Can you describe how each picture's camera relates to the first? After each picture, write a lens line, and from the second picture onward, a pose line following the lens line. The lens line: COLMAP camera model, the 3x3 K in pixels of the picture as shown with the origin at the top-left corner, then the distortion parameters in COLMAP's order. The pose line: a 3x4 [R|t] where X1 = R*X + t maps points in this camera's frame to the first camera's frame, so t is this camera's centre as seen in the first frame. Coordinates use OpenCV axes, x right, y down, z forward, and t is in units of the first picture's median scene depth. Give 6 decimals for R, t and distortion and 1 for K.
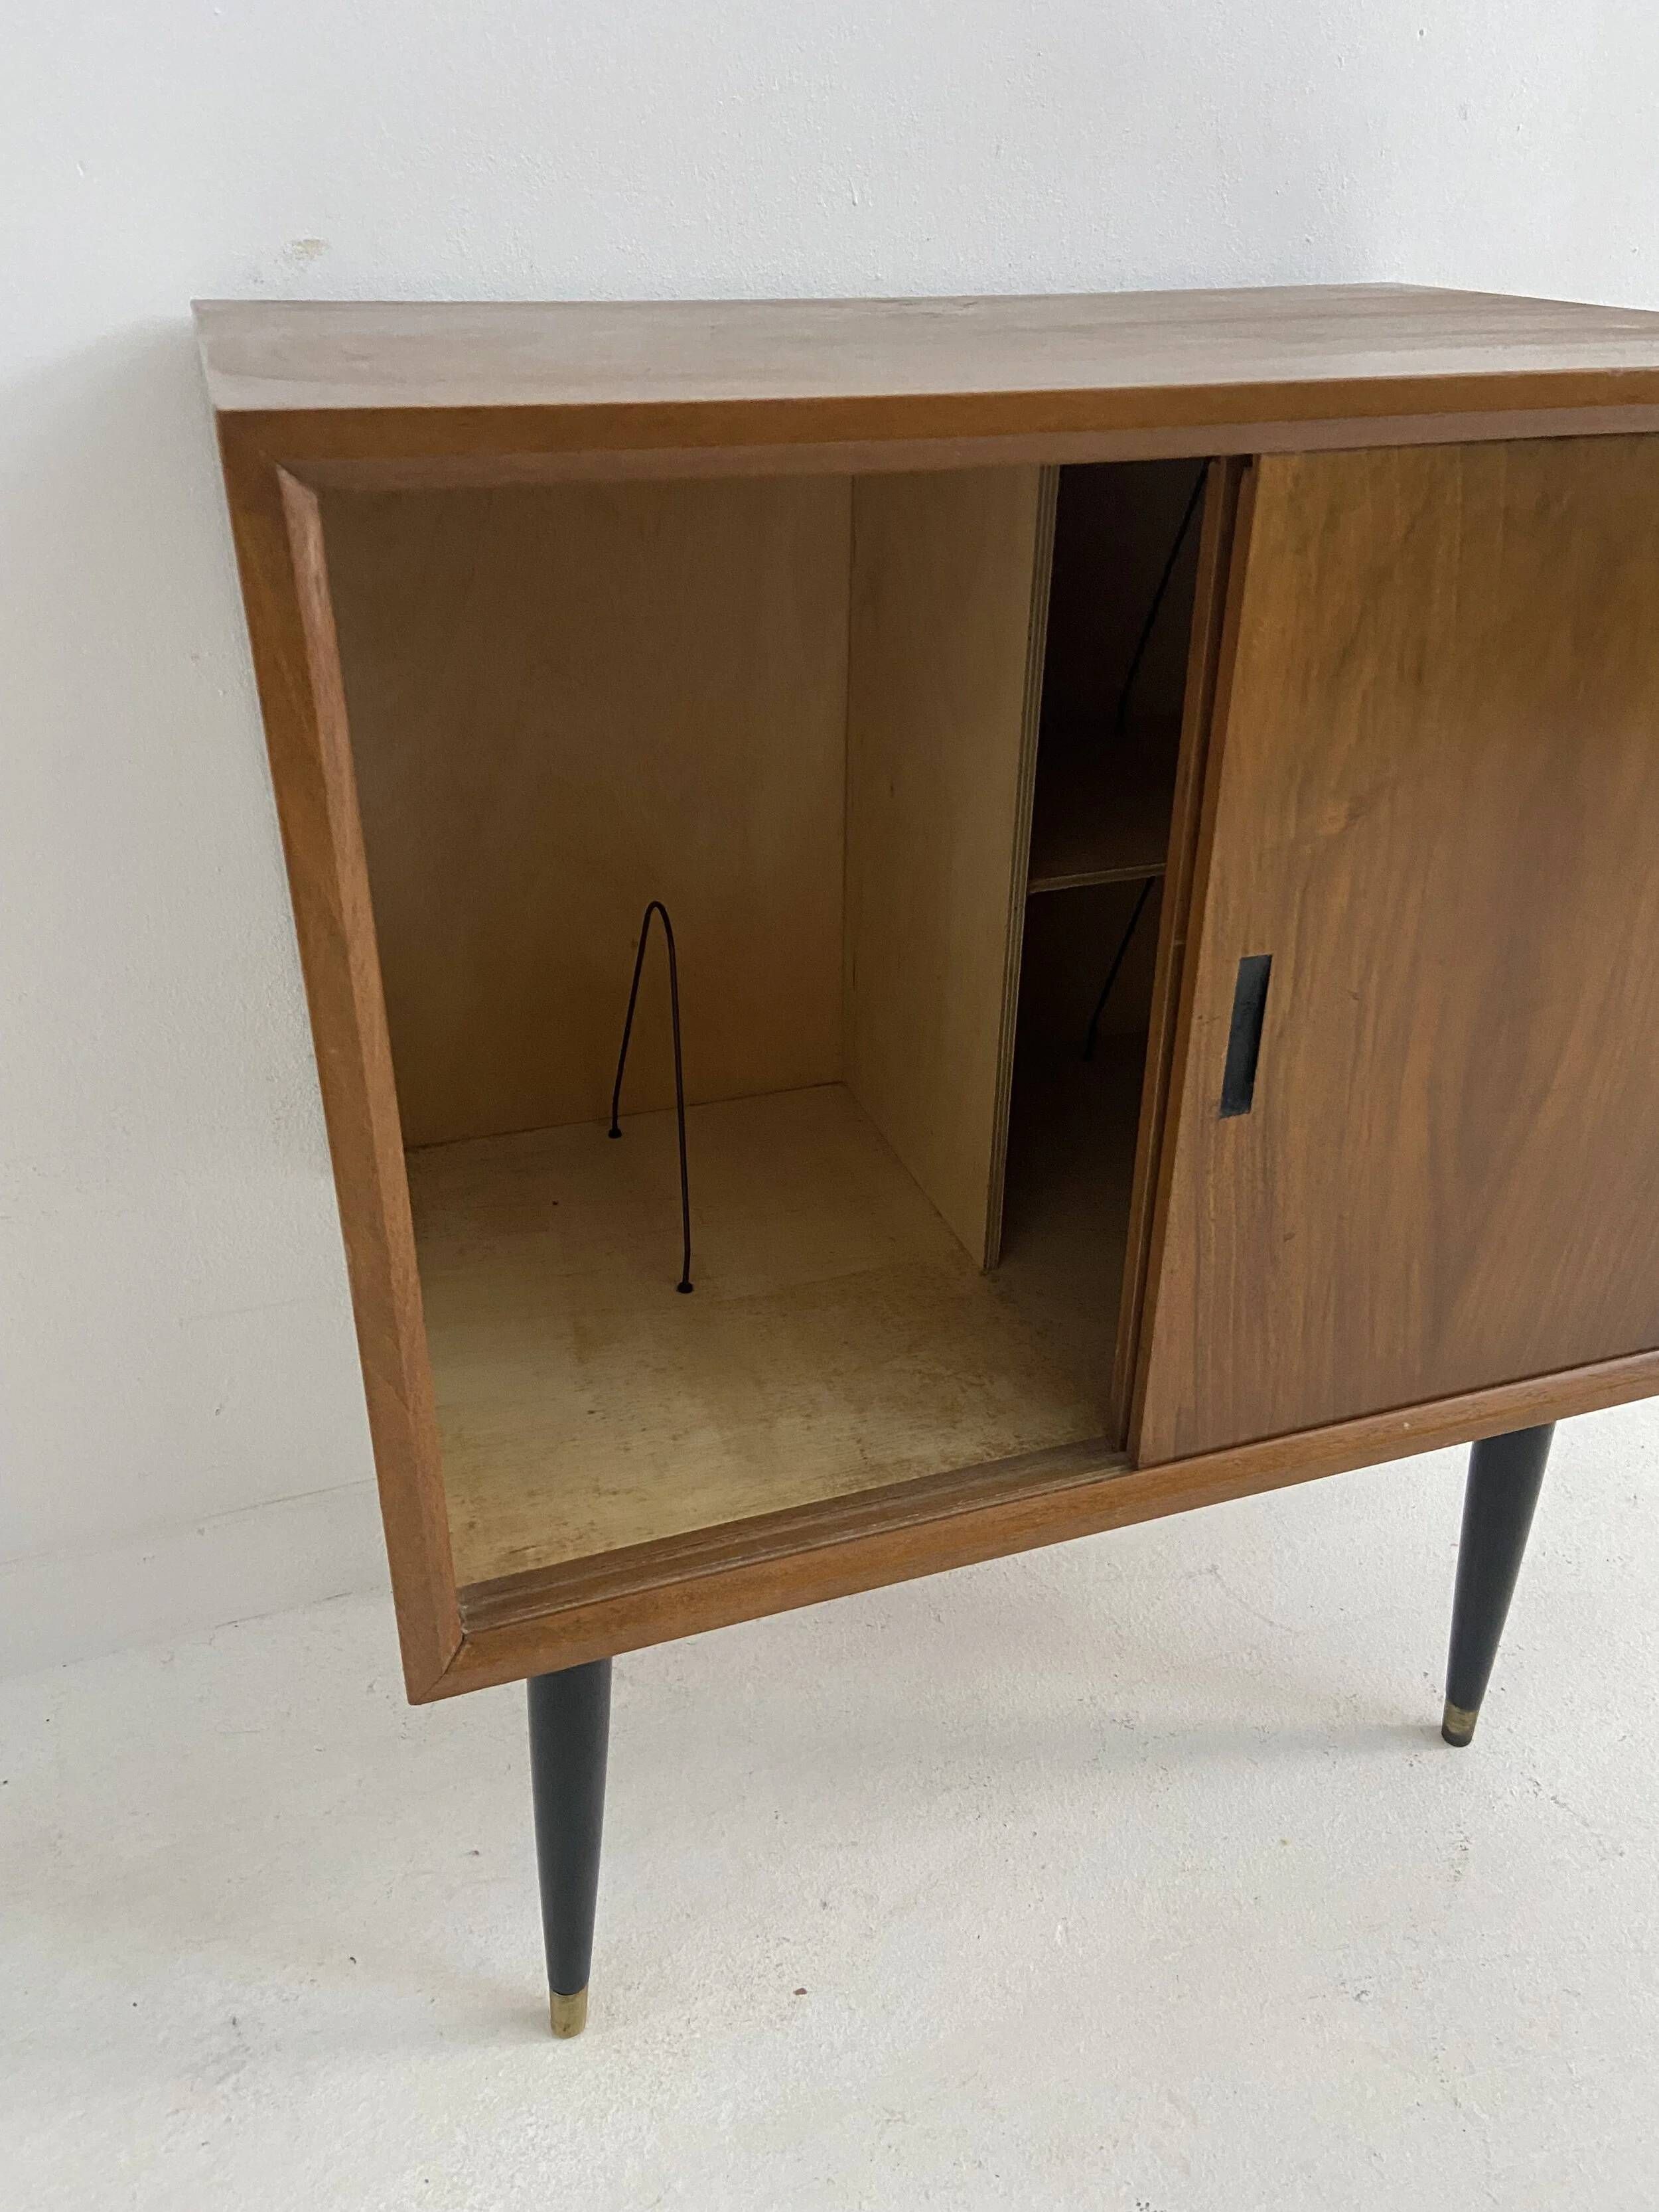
lens RADIAL K [[1667.1, 0, 815.1], [0, 1667.1, 1107.0], [0, 0, 1]] dist [0.120205, -0.152942]
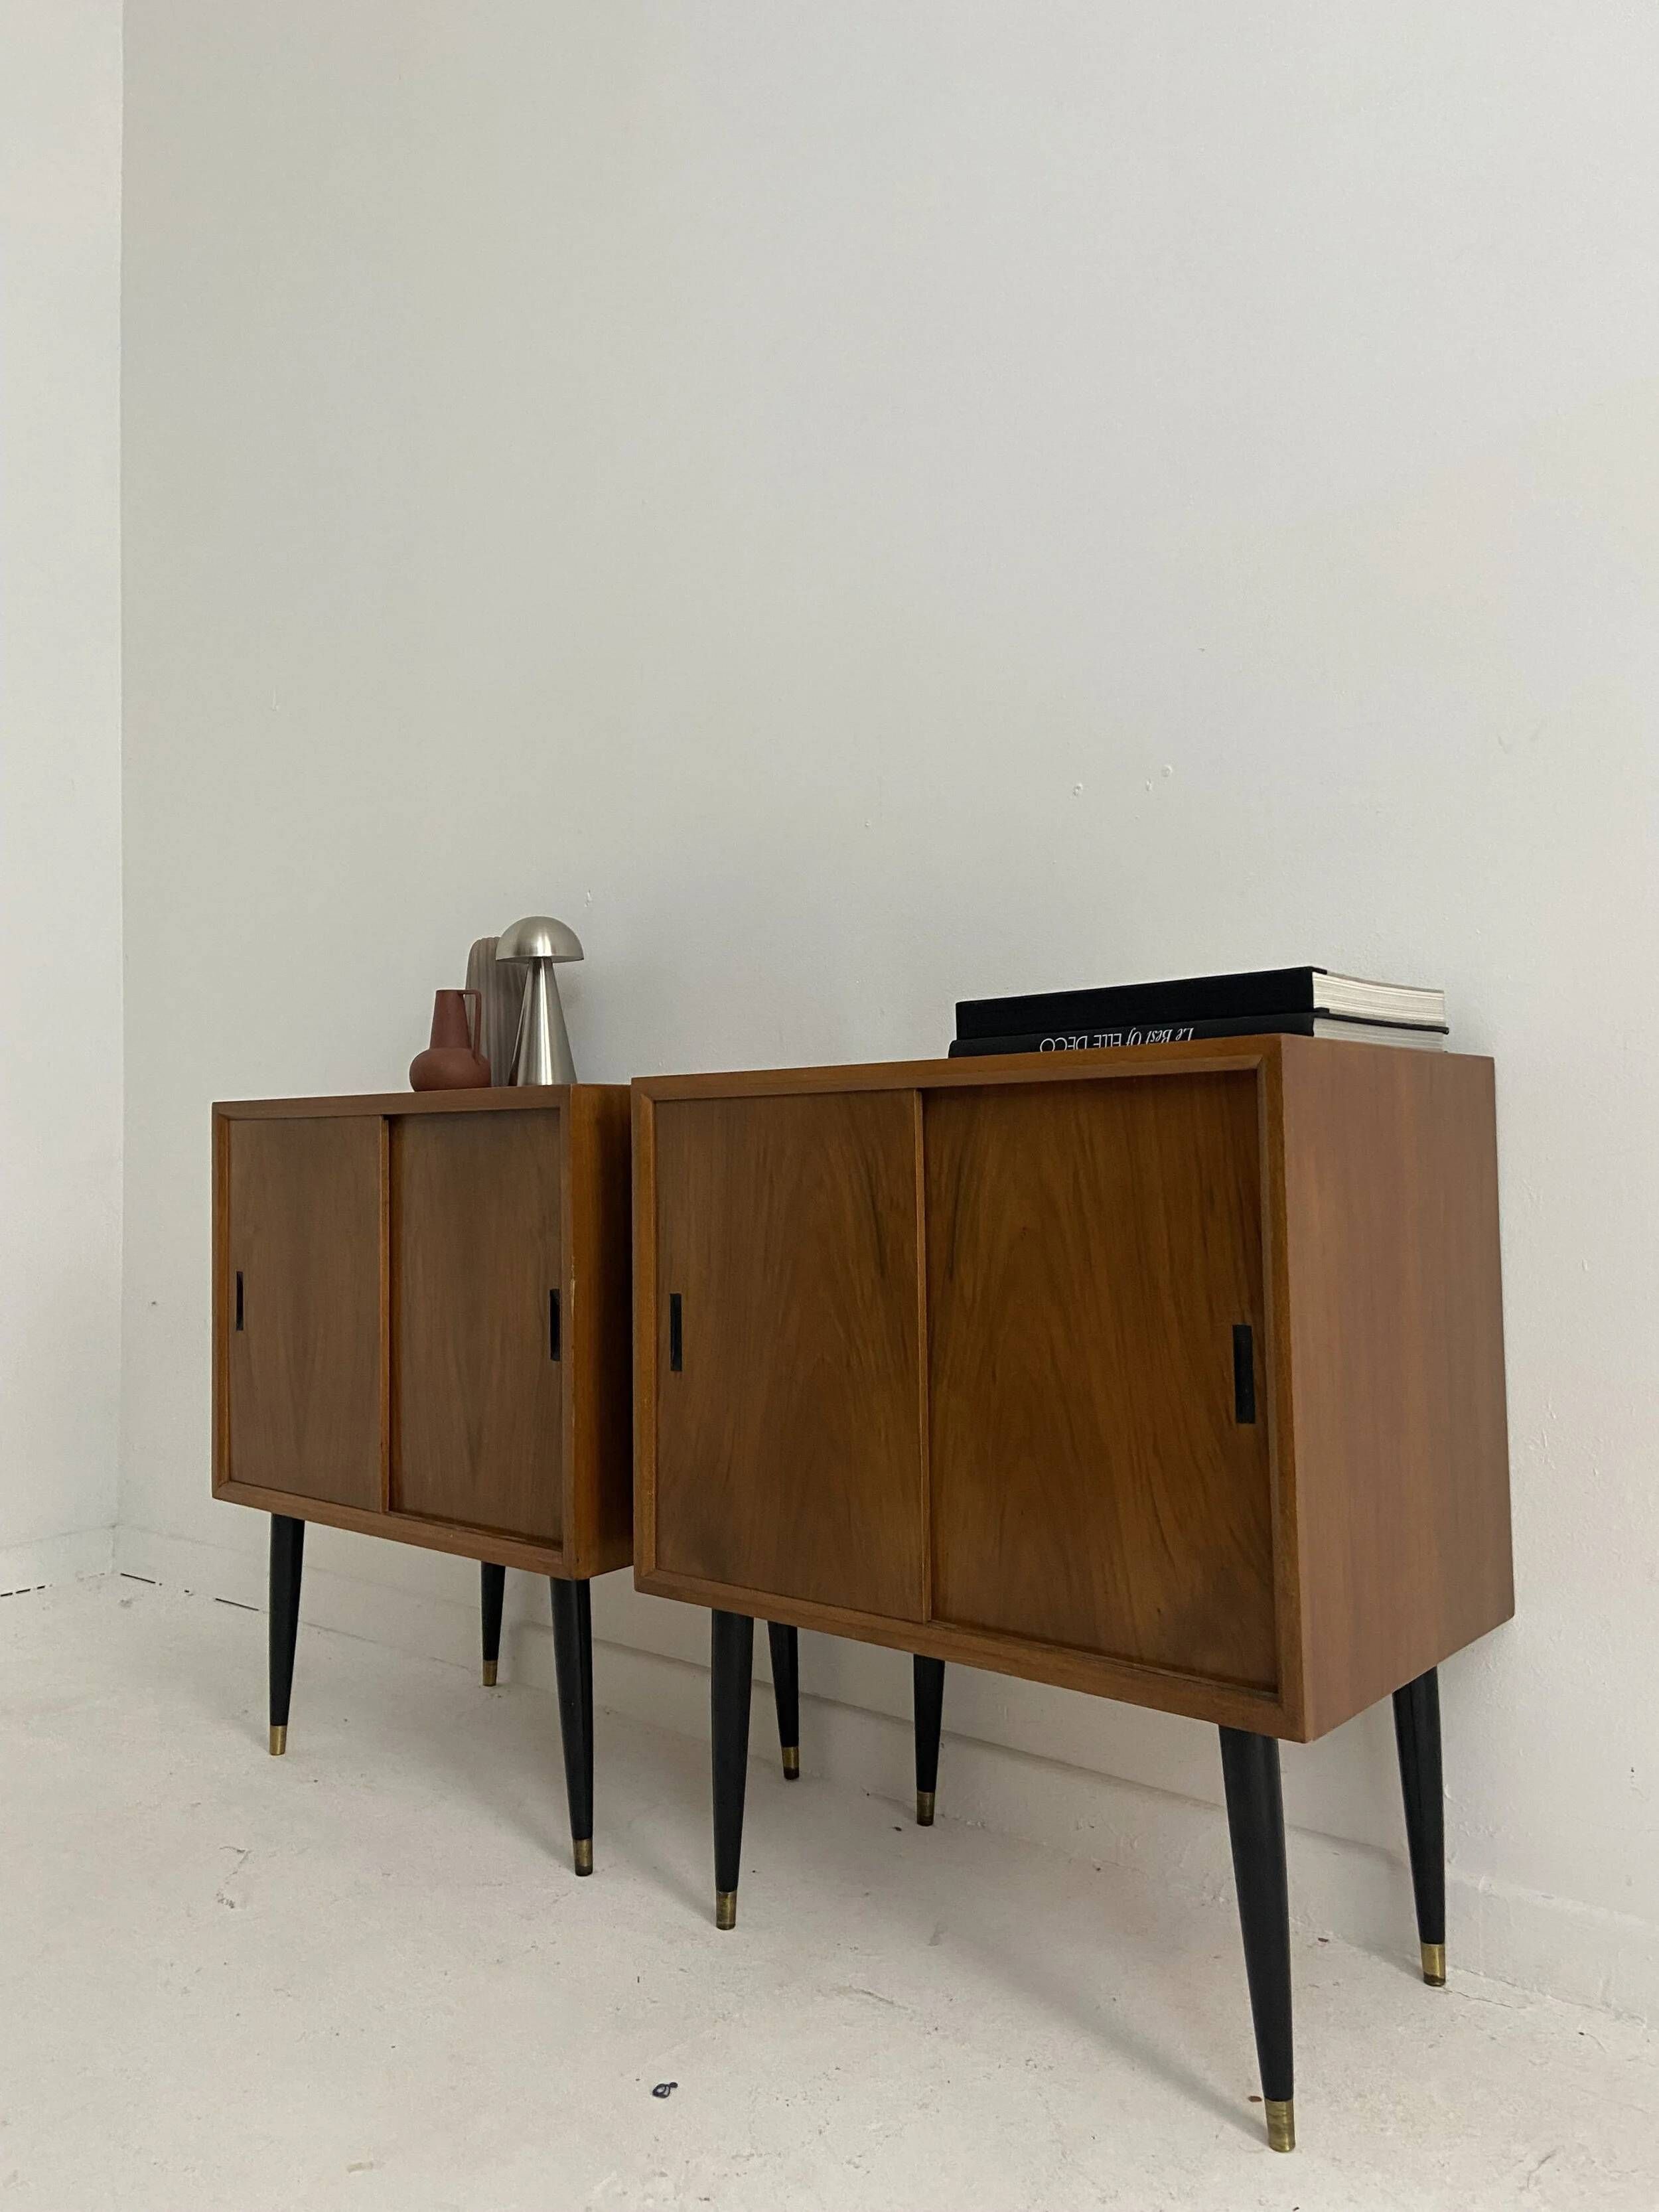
lens RADIAL K [[1667.1, 0, 801.5], [0, 1667.1, 1100.4], [0, 0, 1]] dist [0.120205, -0.152942]
pose [[0.503267, -0.023962, -0.863799, 3.328834], [-0.401466, 0.878702, -0.258278, 0.019829], [0.765211, 0.476768, 0.432602, 0.287006]]
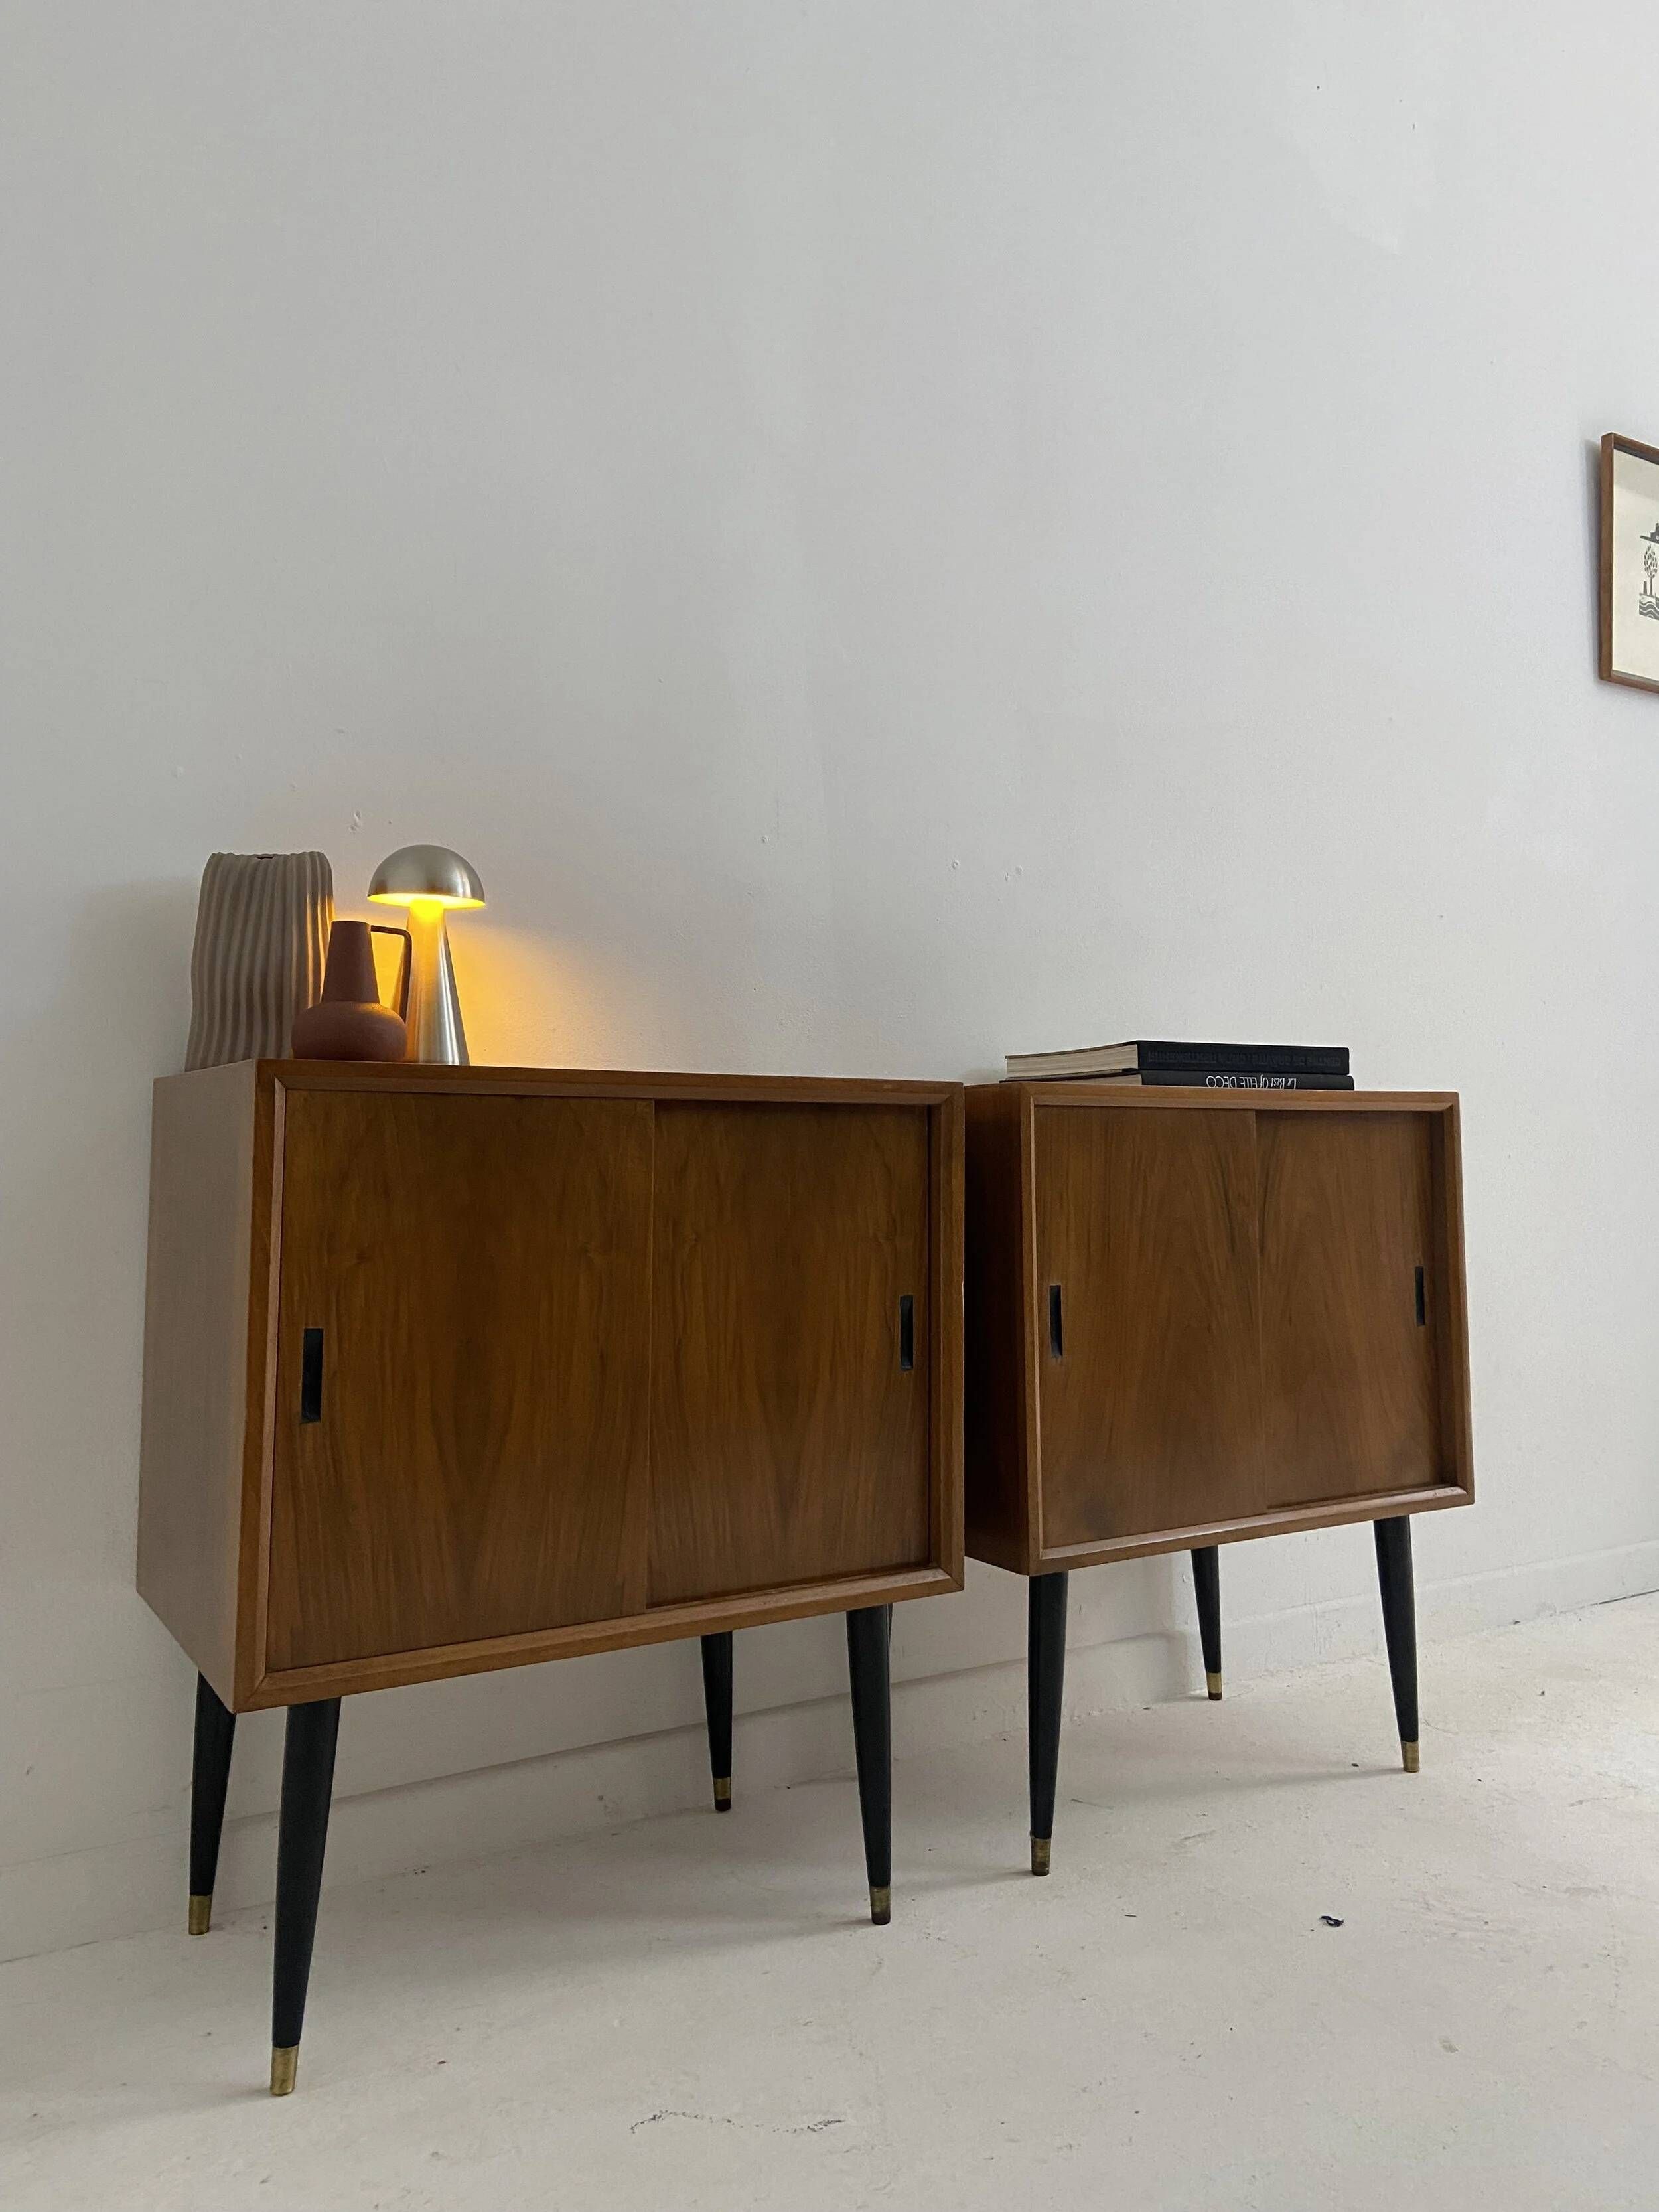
lens RADIAL K [[1667.1, 0, 825.7], [0, 1667.1, 1073.7], [0, 0, 1]] dist [0.120205, -0.152942]
pose [[0.975159, 0.021062, 0.220504, 0.388540], [0.097201, 0.853820, -0.511414, 0.690652], [-0.199042, 0.520143, 0.830563, -0.868363]]
